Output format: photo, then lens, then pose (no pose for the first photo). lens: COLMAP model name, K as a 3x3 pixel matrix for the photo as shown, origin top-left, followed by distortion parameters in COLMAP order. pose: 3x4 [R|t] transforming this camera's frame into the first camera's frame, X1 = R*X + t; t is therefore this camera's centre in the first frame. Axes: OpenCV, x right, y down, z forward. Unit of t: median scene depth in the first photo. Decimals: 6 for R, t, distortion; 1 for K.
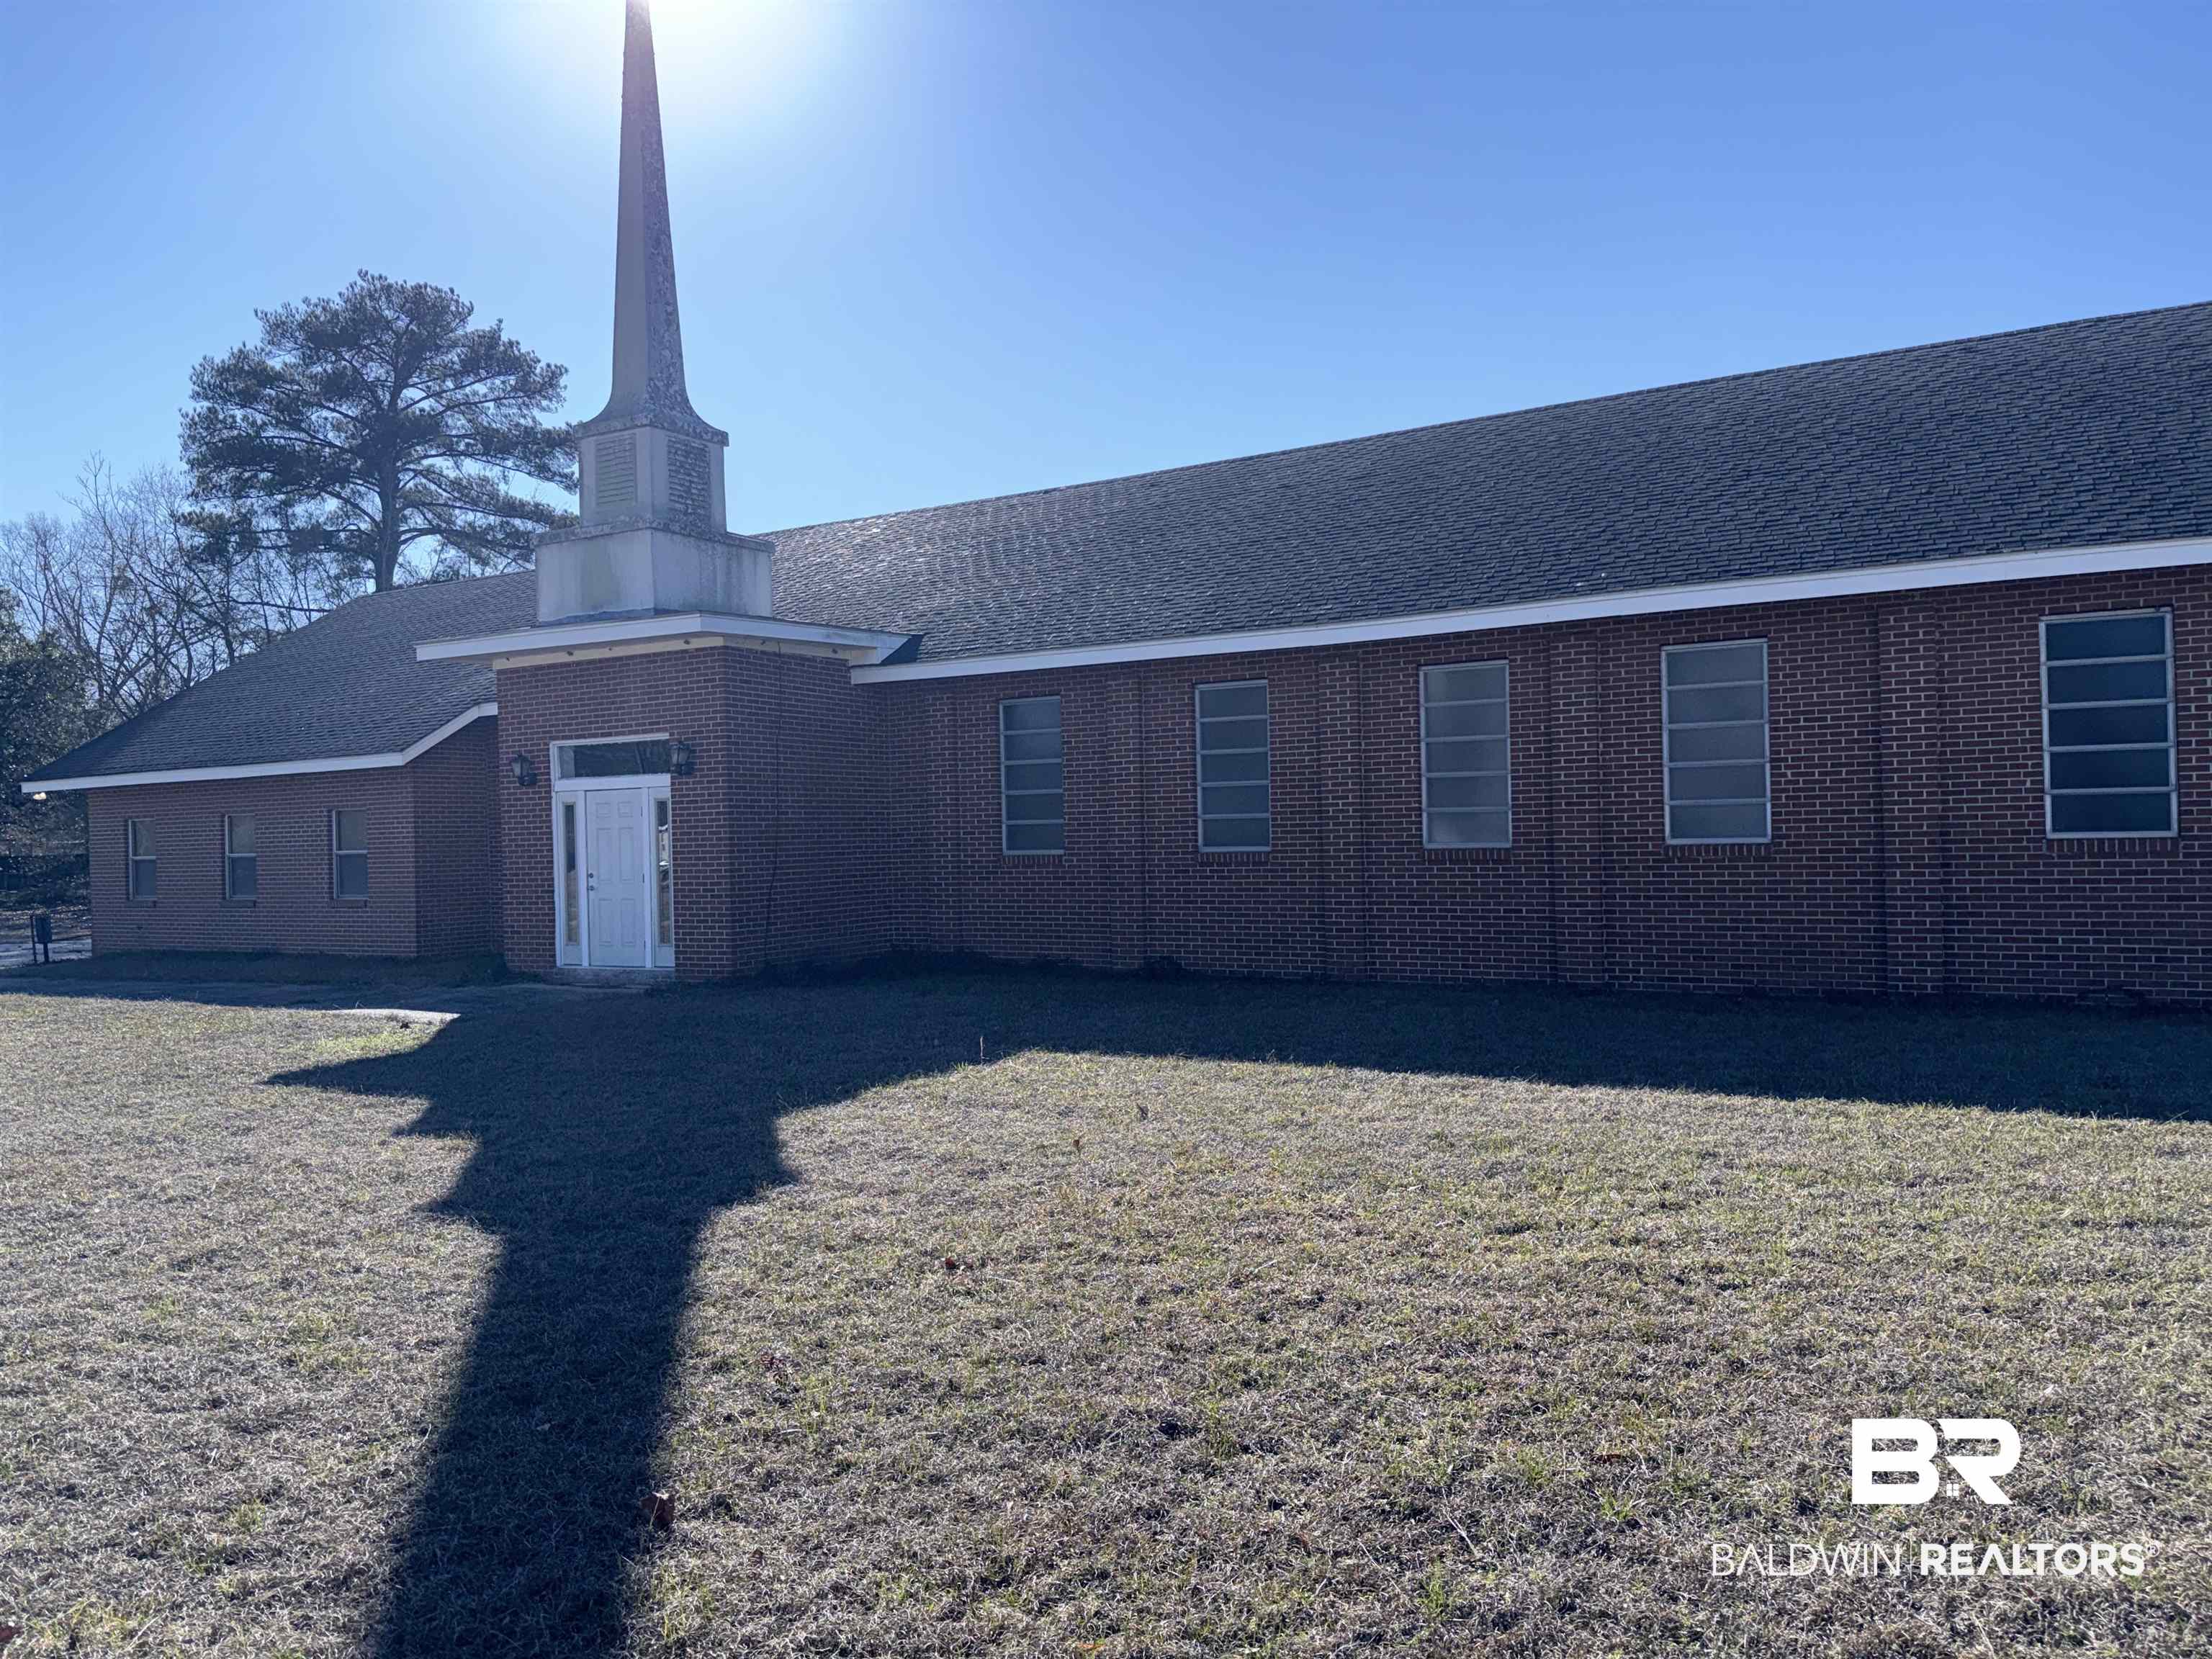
lens RADIAL K [[1534.6, 0, 1059.2], [0, 1534.6, 830.2], [0, 0, 1]] dist [0.110152, -0.144022]
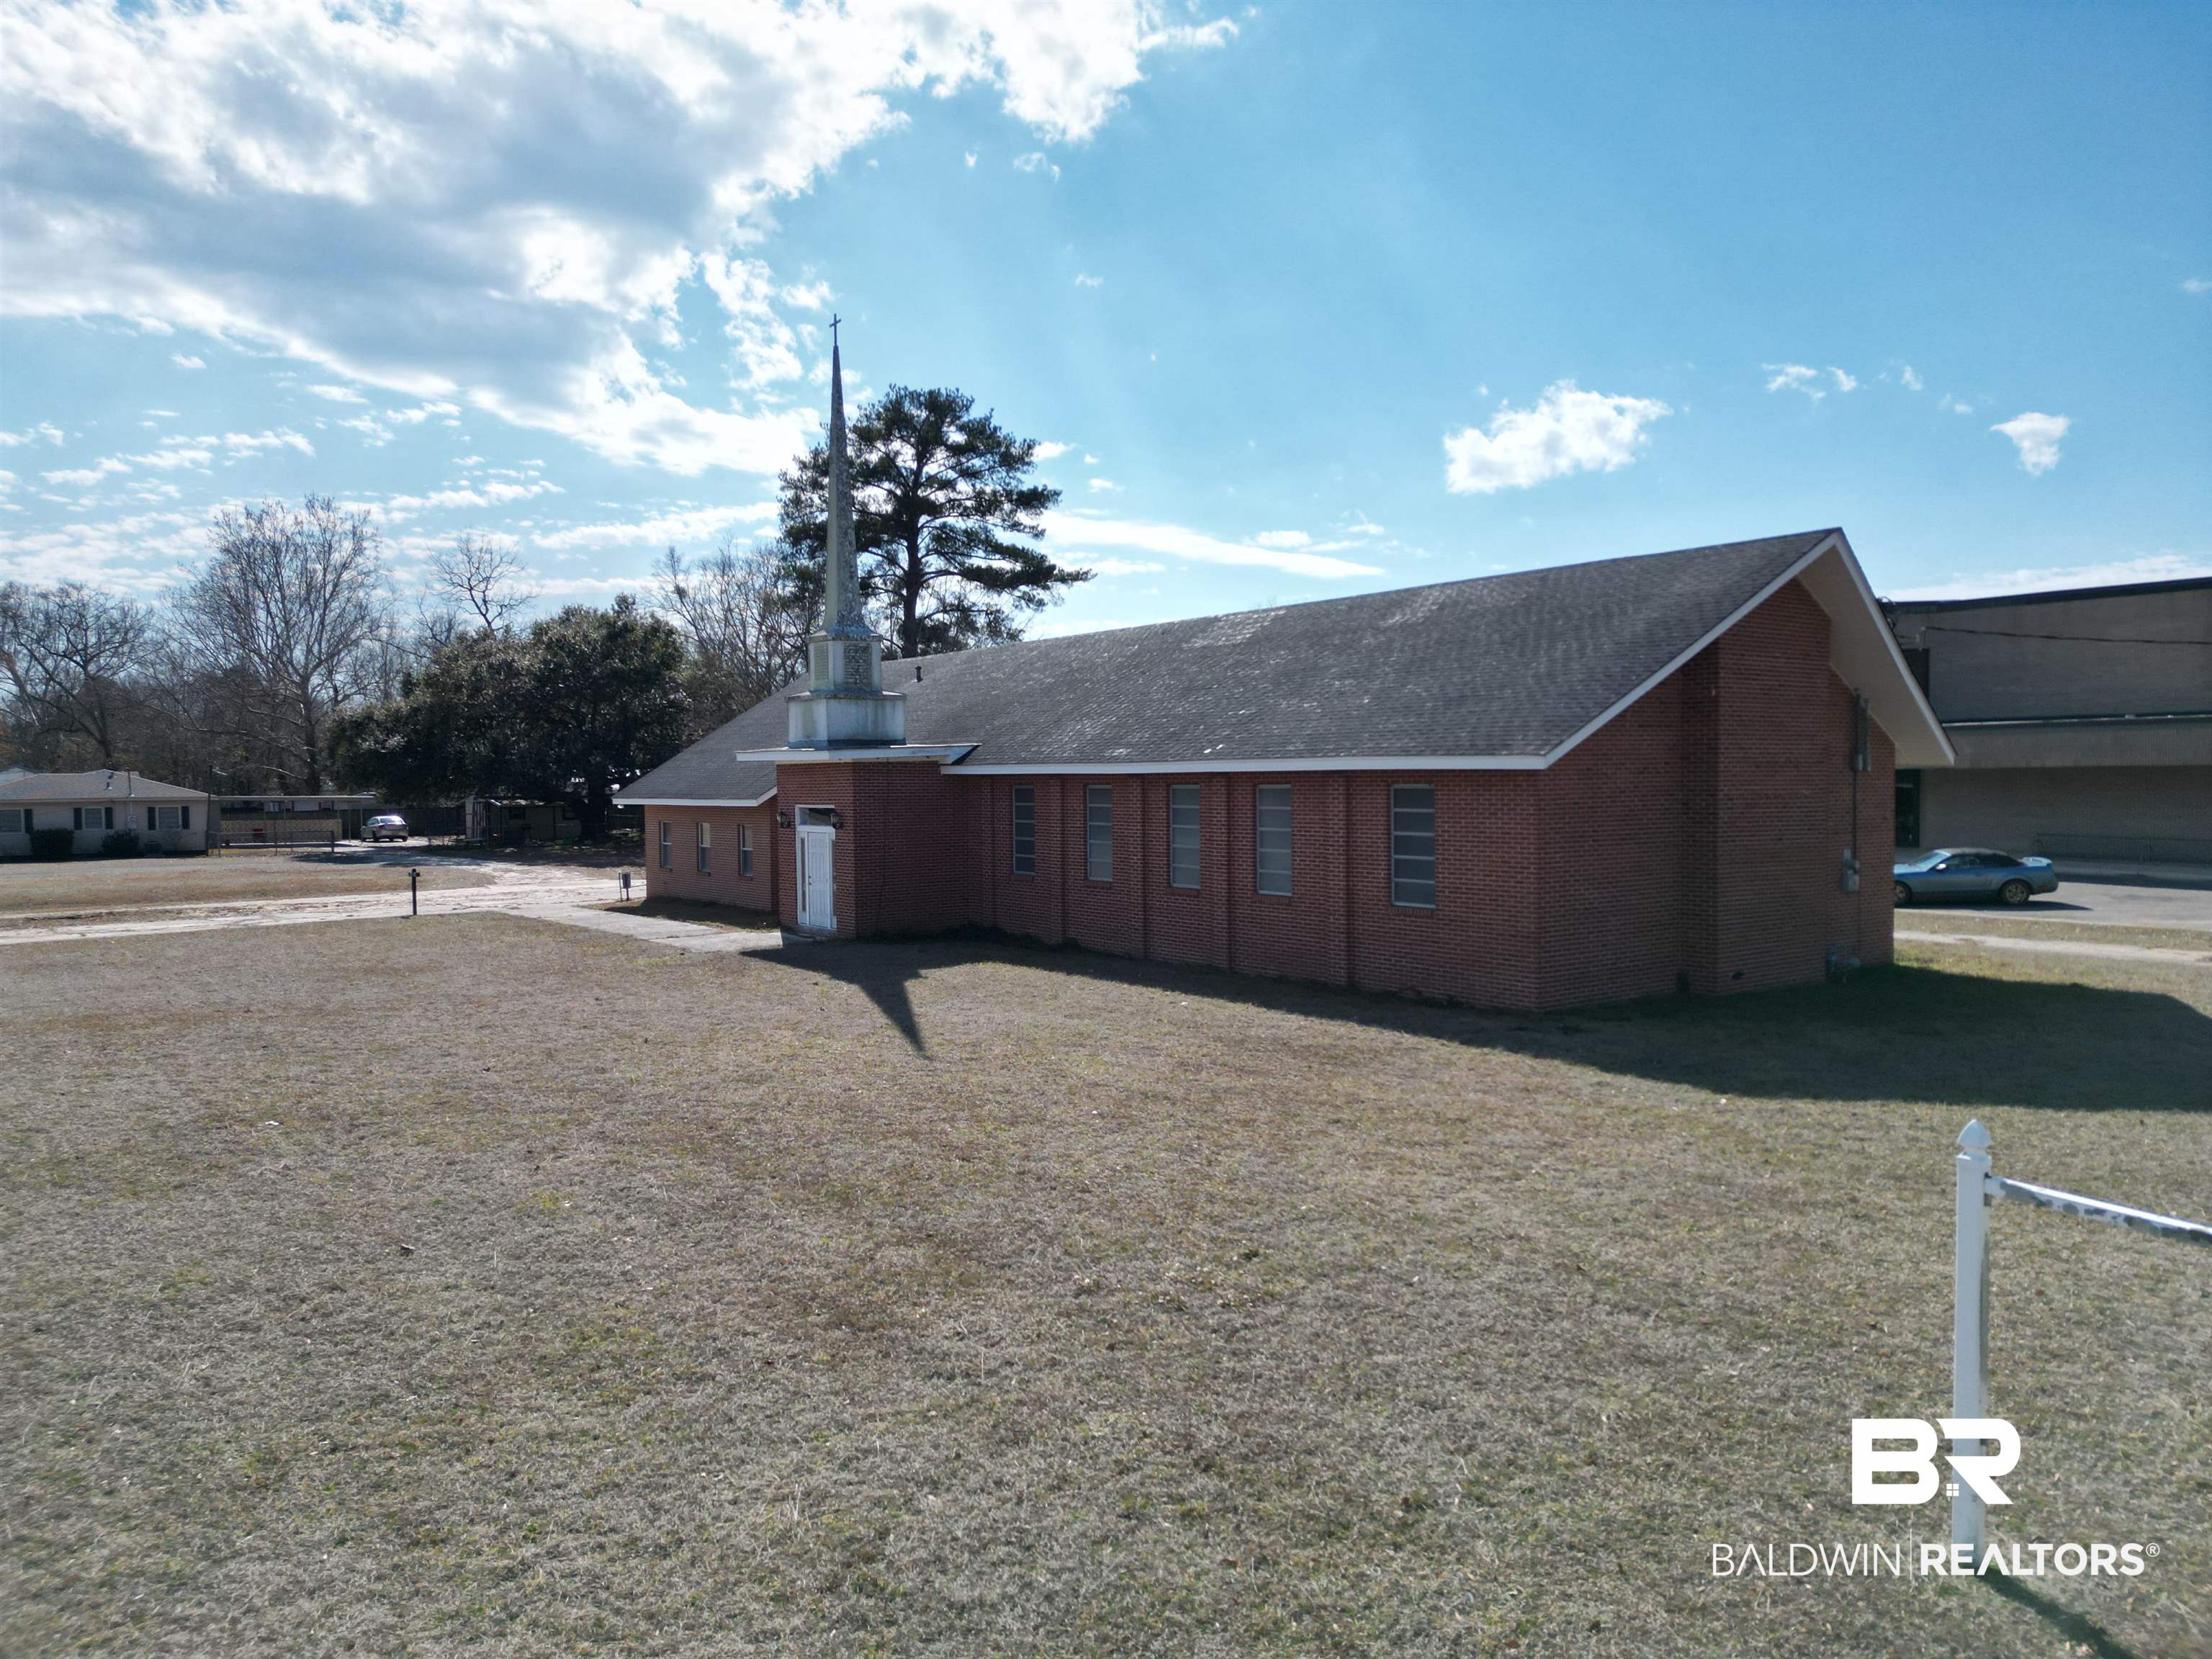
lens RADIAL K [[1545.5, 0, 1110.5], [0, 1545.5, 836.4], [0, 0, 1]] dist [0.069033, -0.073906]
pose [[0.931873, 0.030149, -0.361530, 0.223980], [-0.013403, 0.998722, 0.048736, -0.036179], [0.362537, -0.040570, 0.931086, -0.193633]]
